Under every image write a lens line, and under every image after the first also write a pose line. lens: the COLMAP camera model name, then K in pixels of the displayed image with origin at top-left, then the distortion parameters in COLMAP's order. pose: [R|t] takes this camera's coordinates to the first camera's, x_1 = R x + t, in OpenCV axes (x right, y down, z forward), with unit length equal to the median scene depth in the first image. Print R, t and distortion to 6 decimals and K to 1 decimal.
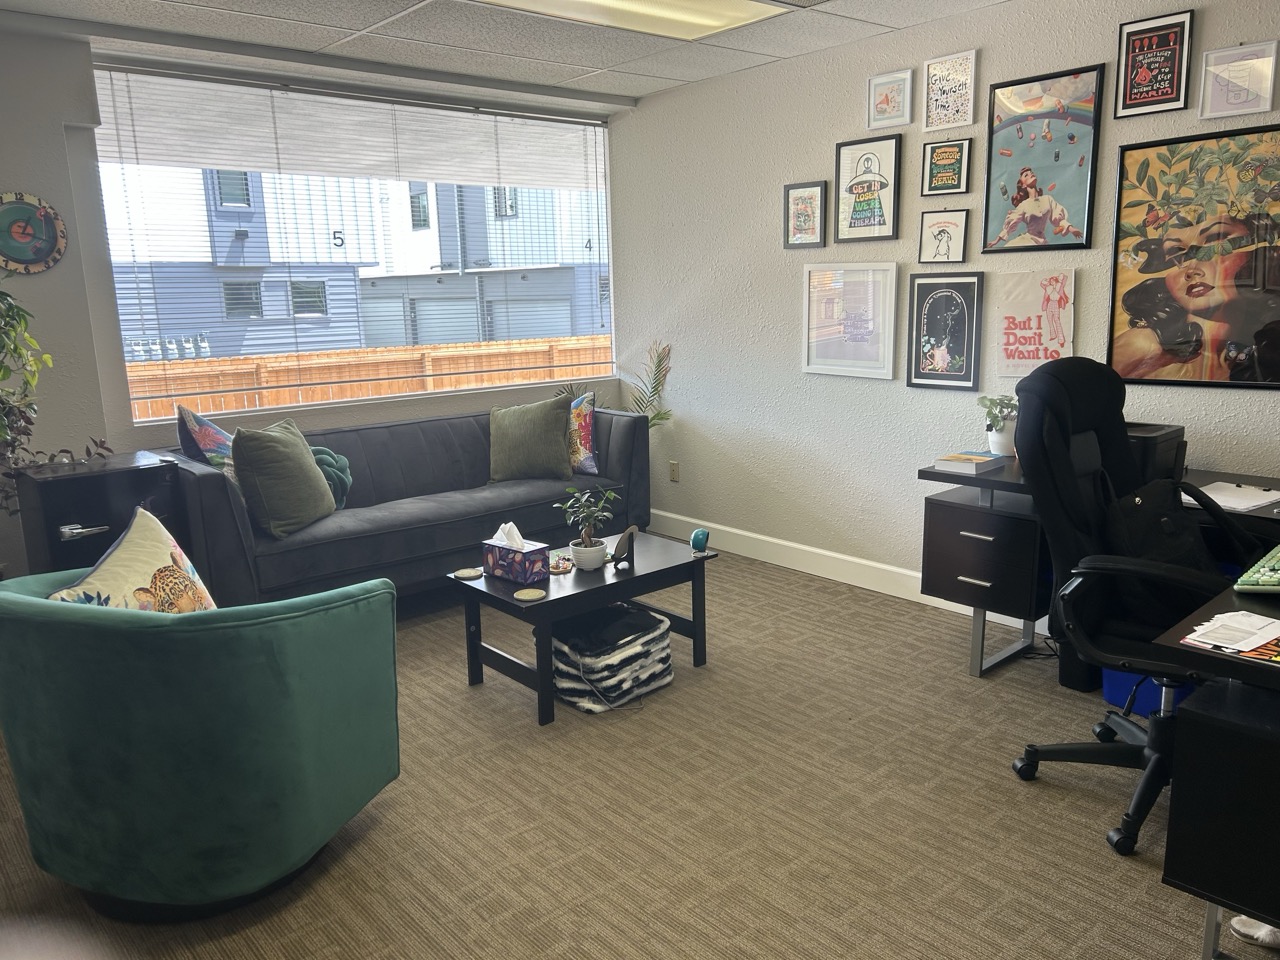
lens RADIAL K [[957.1, 0, 638.2], [0, 957.1, 477.5], [0, 0, 1]] dist [0.043077, -0.039105]
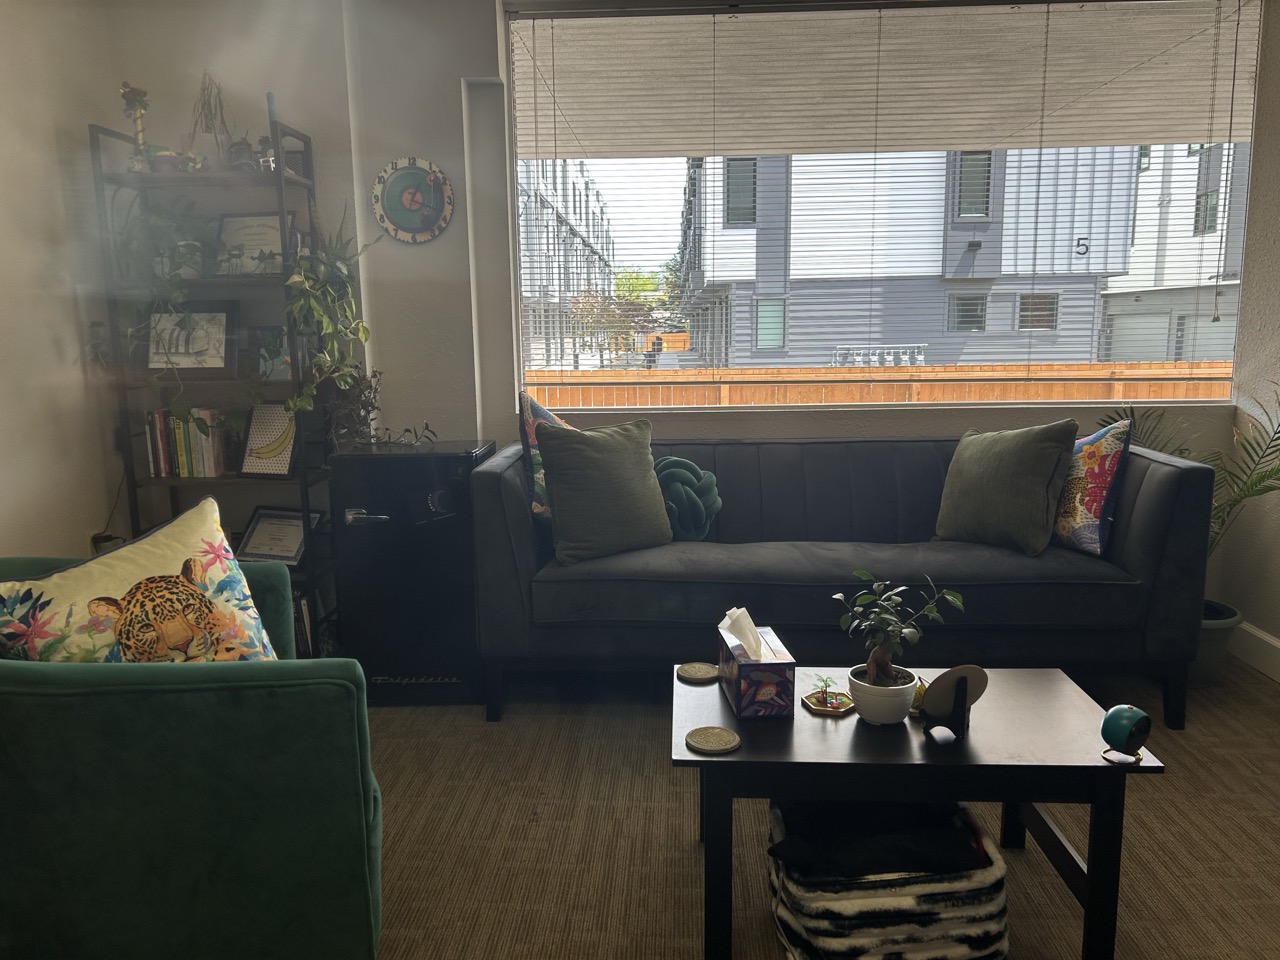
lens RADIAL K [[957.1, 0, 636.8], [0, 957.1, 484.8], [0, 0, 1]] dist [0.043077, -0.039105]
pose [[0.723838, 0.127921, -0.678007, 0.169605], [-0.136576, 0.989783, 0.040937, -0.035930], [0.676317, 0.062968, 0.733914, 0.388637]]
